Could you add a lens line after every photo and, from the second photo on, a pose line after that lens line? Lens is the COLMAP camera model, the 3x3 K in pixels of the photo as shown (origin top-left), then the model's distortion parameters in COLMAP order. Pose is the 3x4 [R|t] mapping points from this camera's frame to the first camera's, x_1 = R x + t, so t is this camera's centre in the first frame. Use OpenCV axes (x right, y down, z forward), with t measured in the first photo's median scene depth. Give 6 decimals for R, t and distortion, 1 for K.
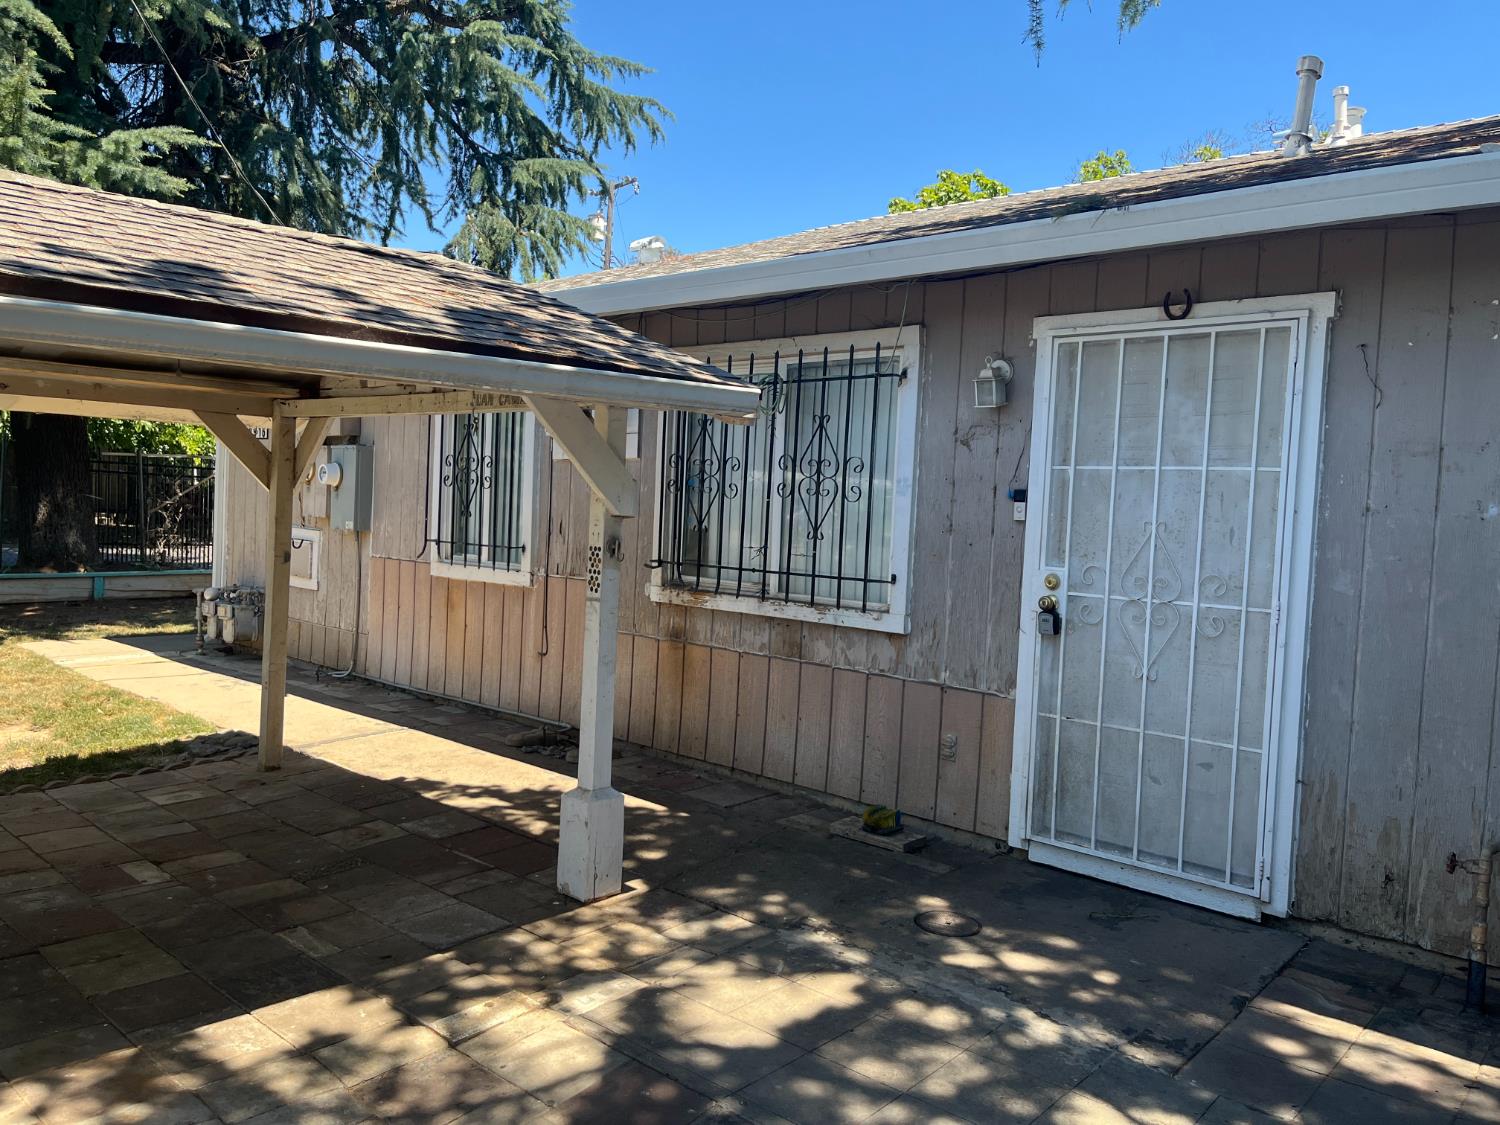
lens RADIAL K [[1129.6, 0, 712.5], [0, 1129.6, 559.6], [0, 0, 1]] dist [0.046517, -0.061950]
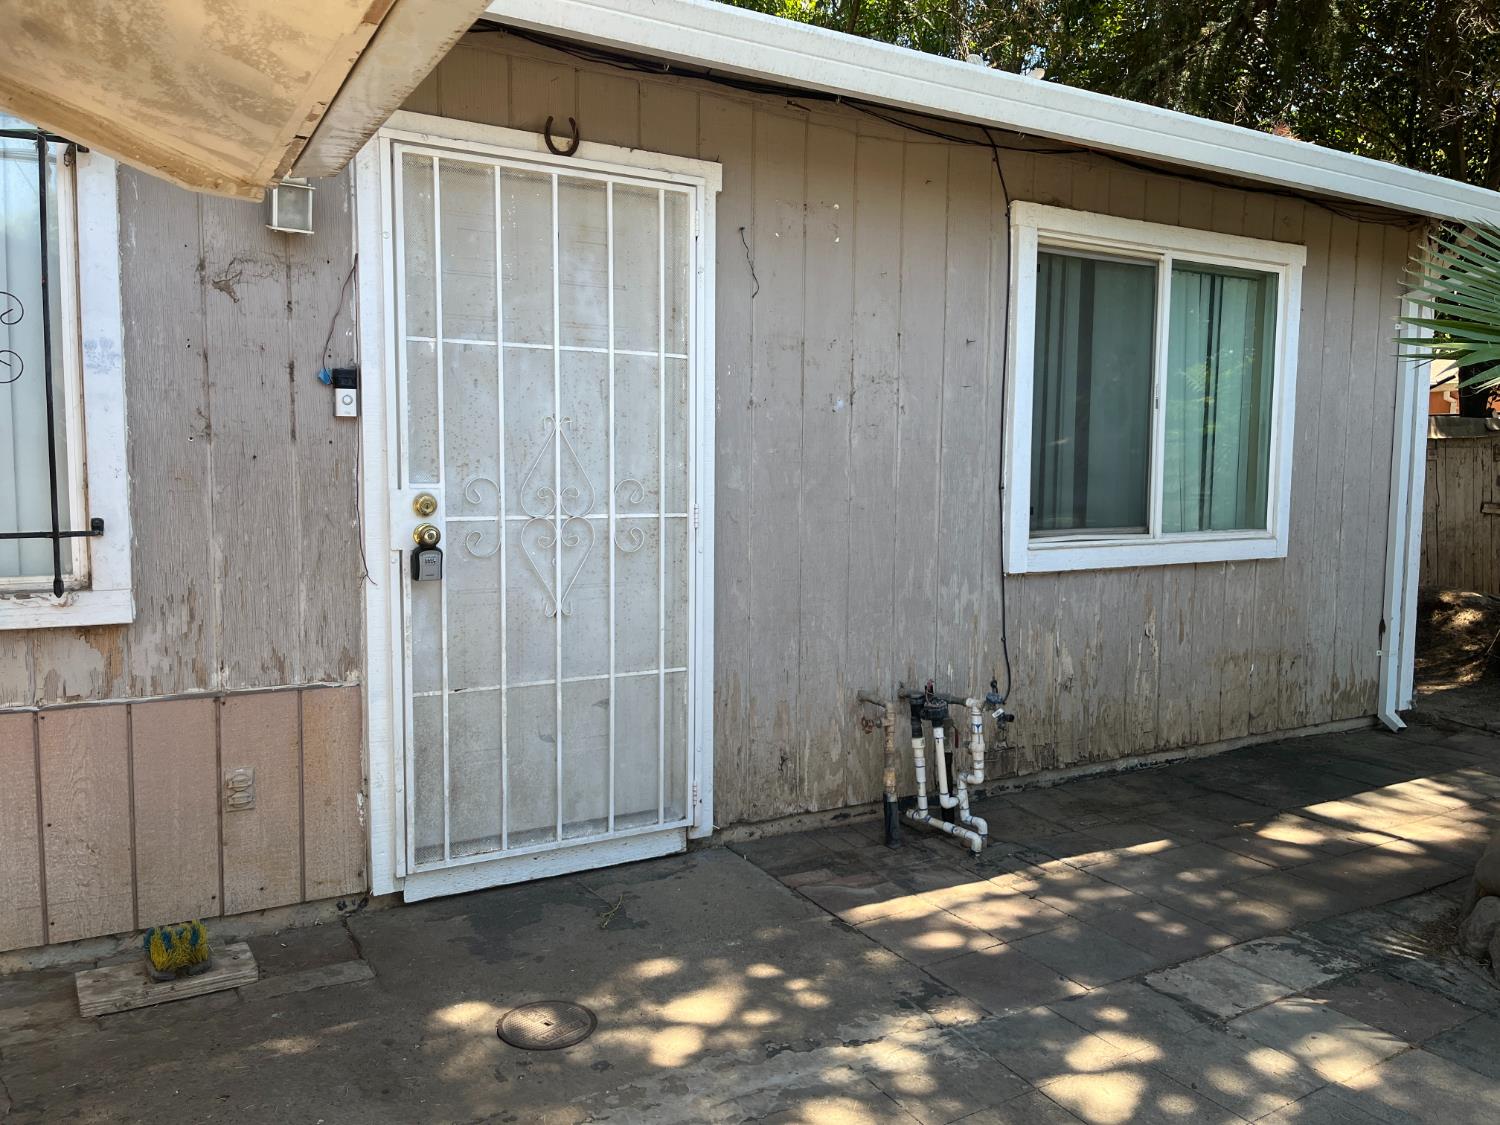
lens RADIAL K [[1157.1, 0, 750.0], [0, 1157.1, 562.5], [0, 0, 1]] dist [0.108022, -0.167077]
pose [[0.278027, -0.127304, 0.952100, -0.370532], [0.045184, 0.991815, 0.119419, -0.024460], [-0.959510, 0.009818, 0.281504, 0.671837]]
